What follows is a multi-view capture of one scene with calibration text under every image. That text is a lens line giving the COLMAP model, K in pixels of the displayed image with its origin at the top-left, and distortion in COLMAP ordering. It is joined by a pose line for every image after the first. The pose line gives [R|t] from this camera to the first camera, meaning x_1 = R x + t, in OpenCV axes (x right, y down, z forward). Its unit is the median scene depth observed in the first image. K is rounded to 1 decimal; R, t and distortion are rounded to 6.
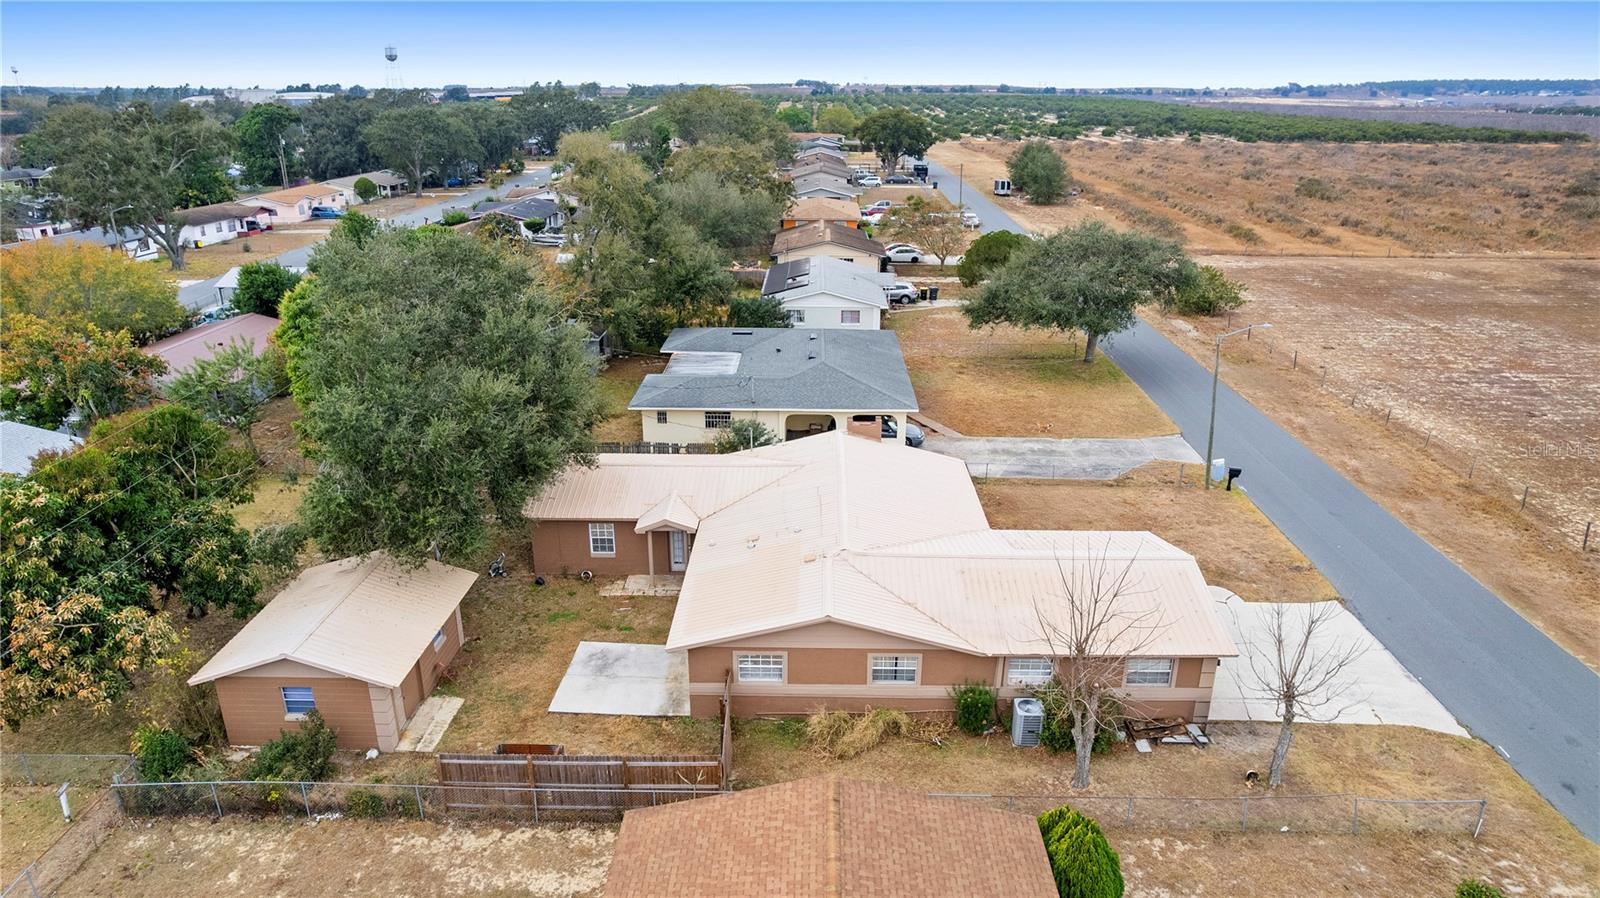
lens RADIAL K [[1019.8, 0, 790.1], [0, 1019.8, 447.2], [0, 0, 1]] dist [-0.089922, 0.075078]
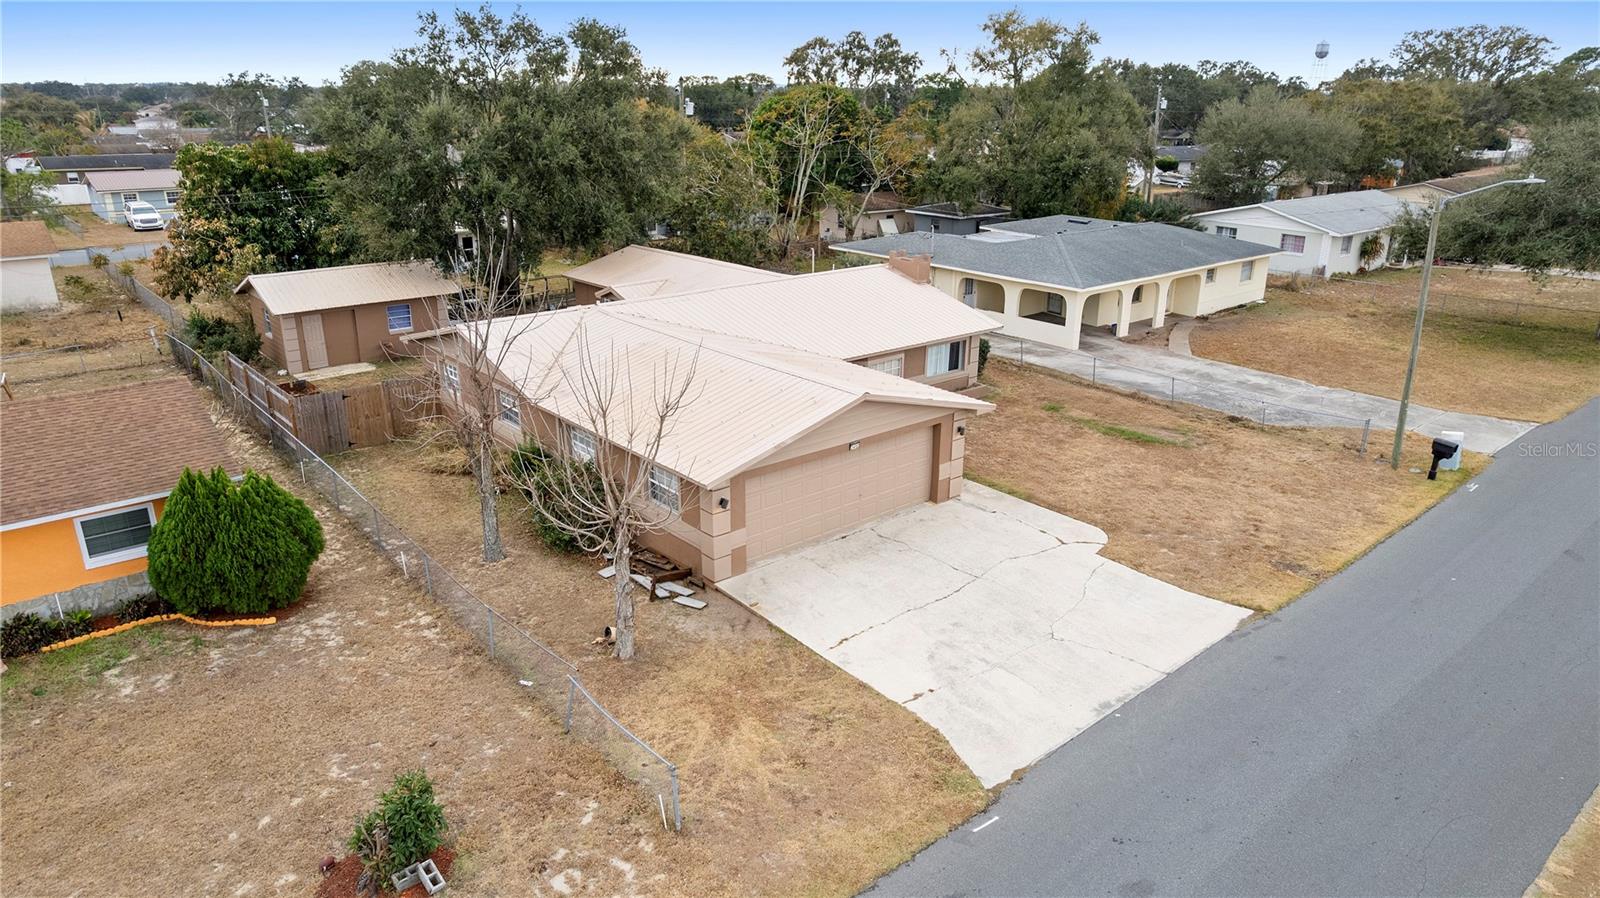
lens RADIAL K [[1023.2, 0, 800.0], [0, 1023.2, 449.0], [0, 0, 1]] dist [-0.088899, 0.085931]
pose [[0.672844, 0.250403, -0.696117, 0.820804], [-0.253472, 0.962049, 0.101065, 0.083712], [0.695006, 0.108445, 0.710779, 0.471730]]
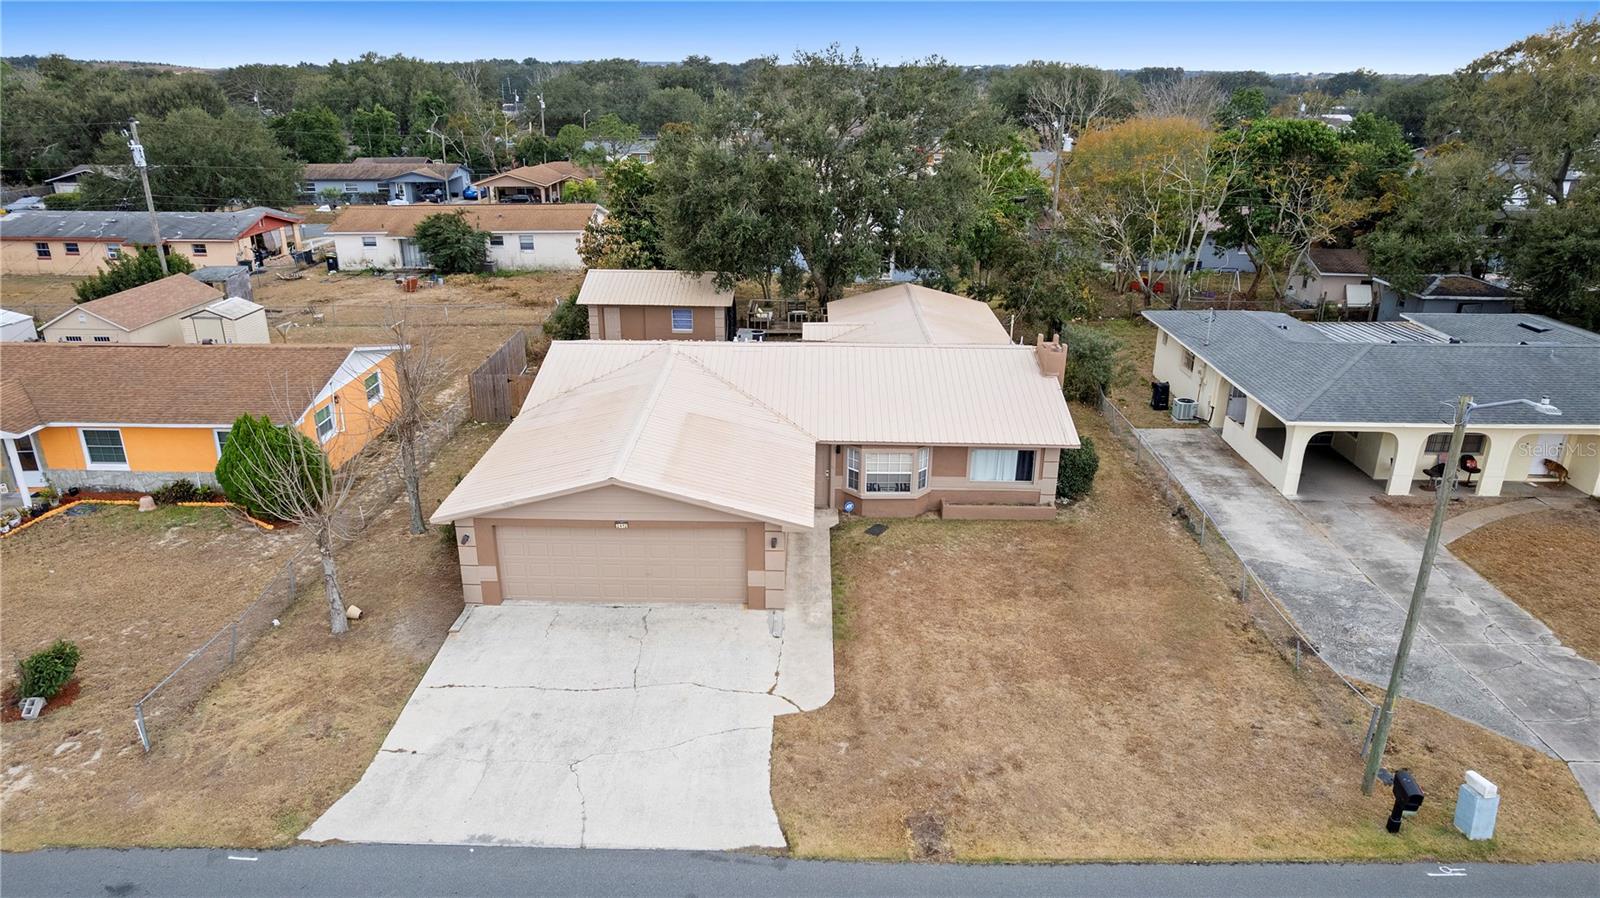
lens RADIAL K [[1023.2, 0, 800.0], [0, 1023.2, 449.0], [0, 0, 1]] dist [-0.088899, 0.085931]
pose [[0.014719, 0.350690, -0.936376, 1.012793], [-0.339620, 0.882557, 0.325195, -0.174827], [0.940448, 0.313225, 0.132092, 0.984390]]
